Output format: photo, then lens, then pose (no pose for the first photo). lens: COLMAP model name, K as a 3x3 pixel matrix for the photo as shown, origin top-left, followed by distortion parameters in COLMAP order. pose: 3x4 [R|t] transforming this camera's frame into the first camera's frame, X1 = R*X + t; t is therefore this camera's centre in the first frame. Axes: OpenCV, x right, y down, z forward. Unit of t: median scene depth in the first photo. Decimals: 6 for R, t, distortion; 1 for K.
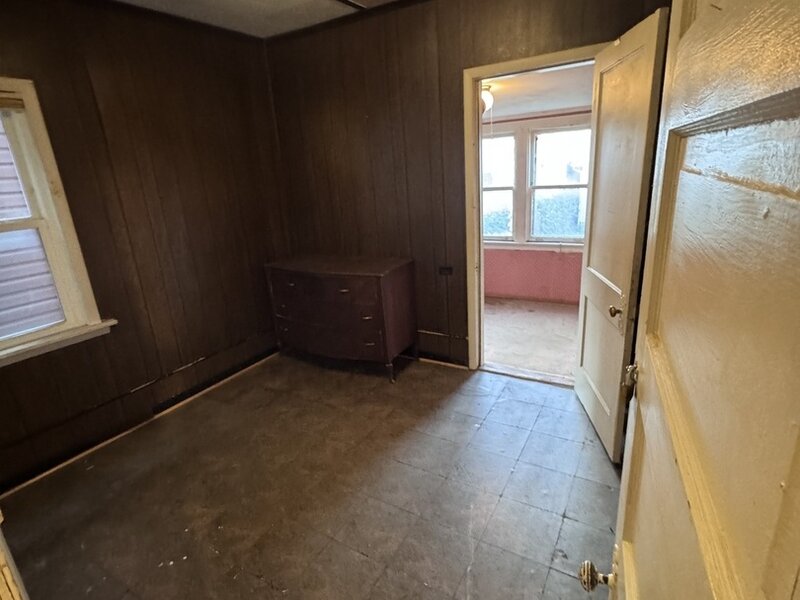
lens RADIAL K [[425.3, 0, 400.0], [0, 425.3, 300.0], [0, 0, 1]] dist [-0.000395, 0.000161]
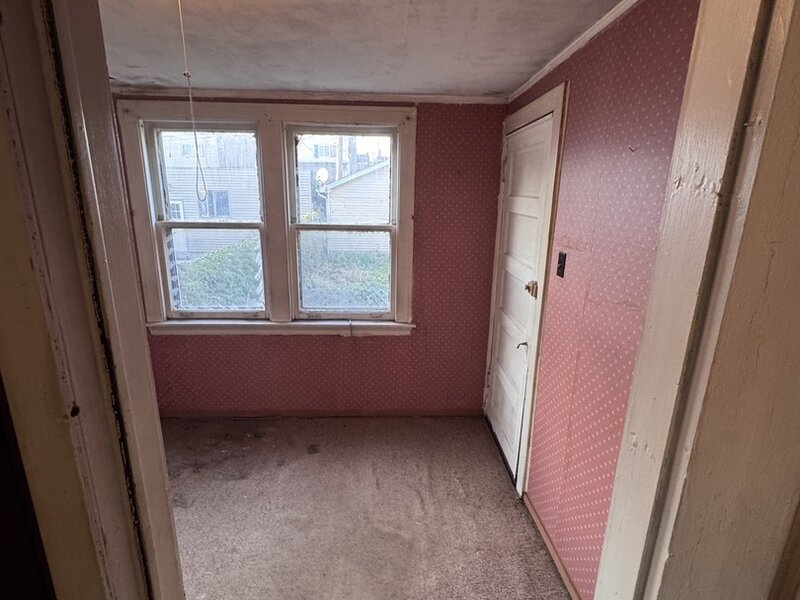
lens RADIAL K [[425.3, 0, 400.0], [0, 425.3, 300.0], [0, 0, 1]] dist [-0.000395, 0.000161]
pose [[0.838259, -0.056445, 0.542343, 0.115373], [0.098538, 0.993933, -0.048858, -0.126969], [-0.536295, 0.094397, 0.838735, 0.459437]]
